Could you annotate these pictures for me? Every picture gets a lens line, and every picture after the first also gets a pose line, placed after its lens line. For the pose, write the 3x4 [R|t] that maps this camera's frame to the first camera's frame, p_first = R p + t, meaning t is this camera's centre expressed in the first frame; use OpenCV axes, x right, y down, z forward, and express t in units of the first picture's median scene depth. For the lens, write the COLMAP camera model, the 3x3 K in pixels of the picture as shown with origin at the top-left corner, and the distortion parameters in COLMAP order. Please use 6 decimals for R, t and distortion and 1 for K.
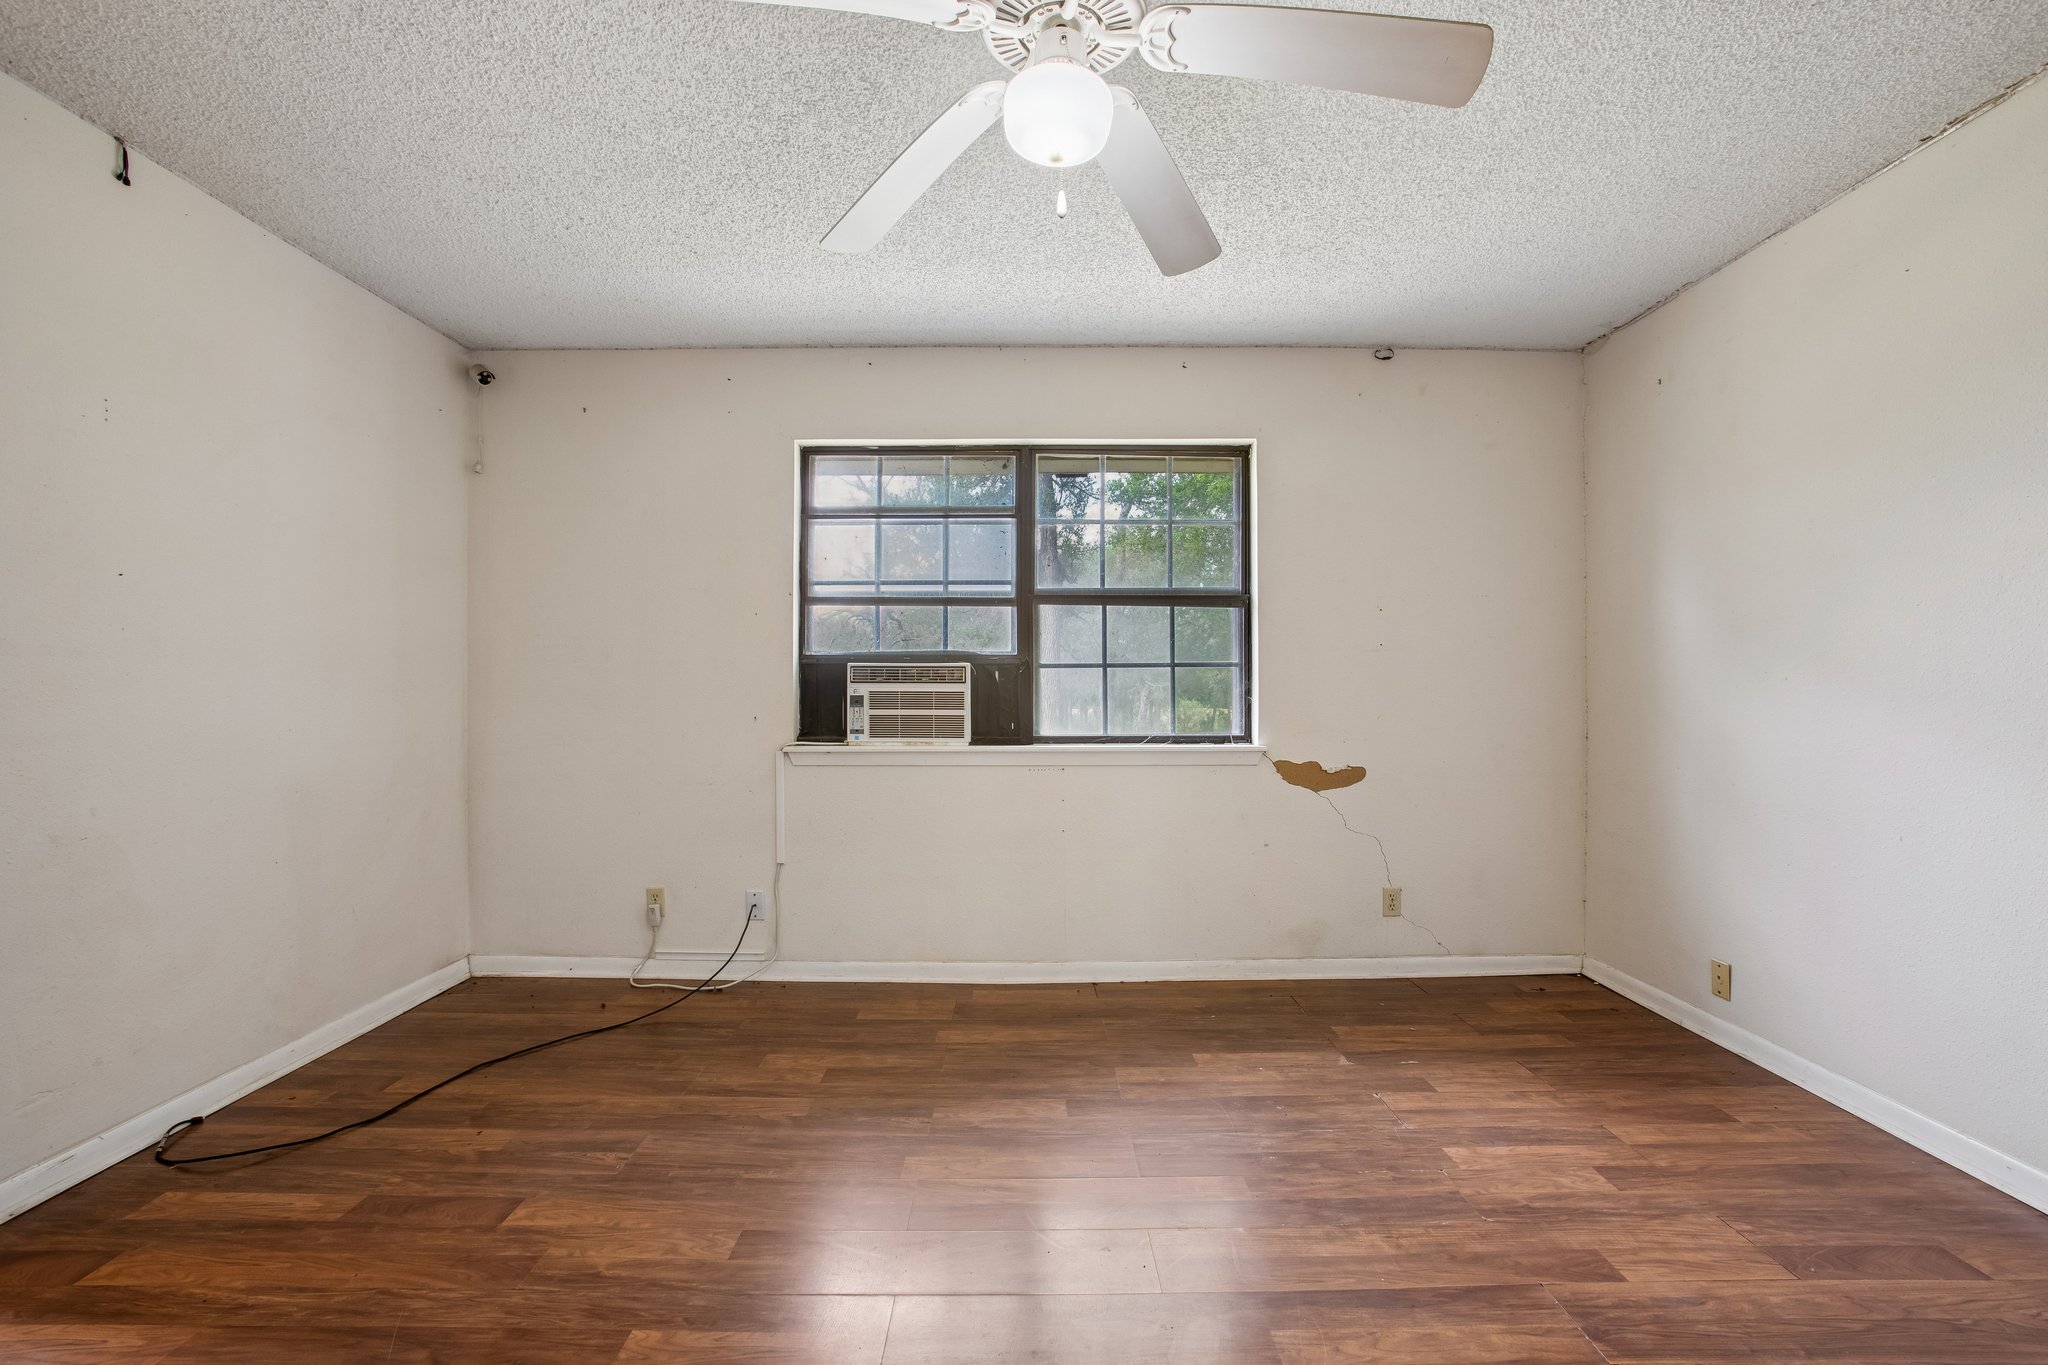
lens RADIAL K [[931.9, 0, 1000.1], [0, 931.9, 683.4], [0, 0, 1]] dist [-0.048442, 0.016662]
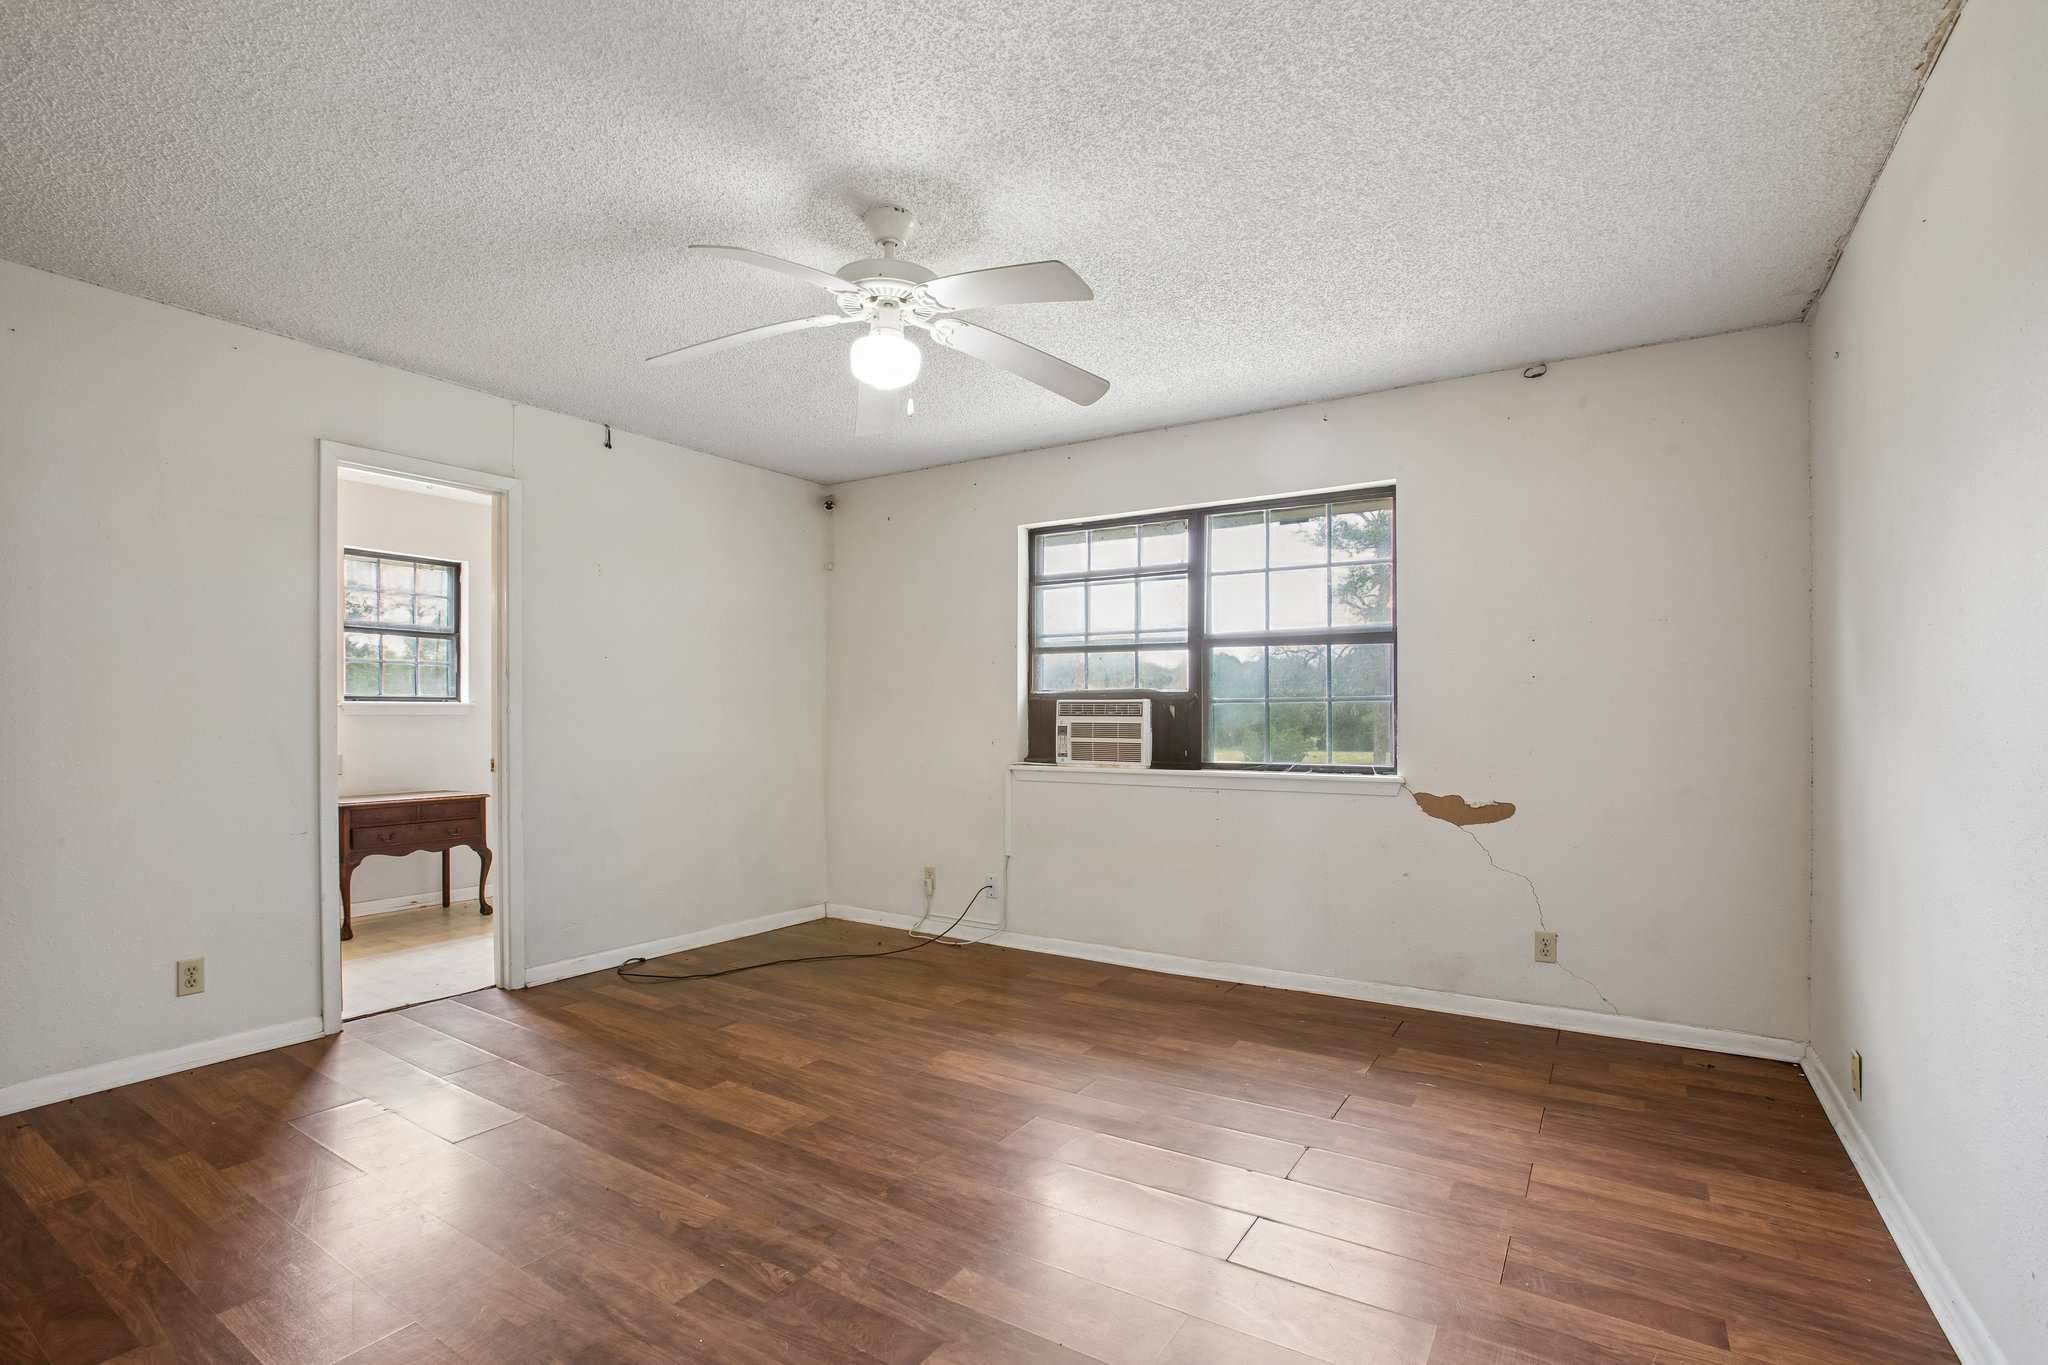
lens RADIAL K [[931.9, 0, 984.3], [0, 931.9, 715.3], [0, 0, 1]] dist [-0.048442, 0.016662]
pose [[0.833391, -0.000027, -0.552683, 0.505815], [-0.000421, 1.000000, -0.000682, -0.000607], [0.552683, 0.000801, 0.833391, -0.111649]]
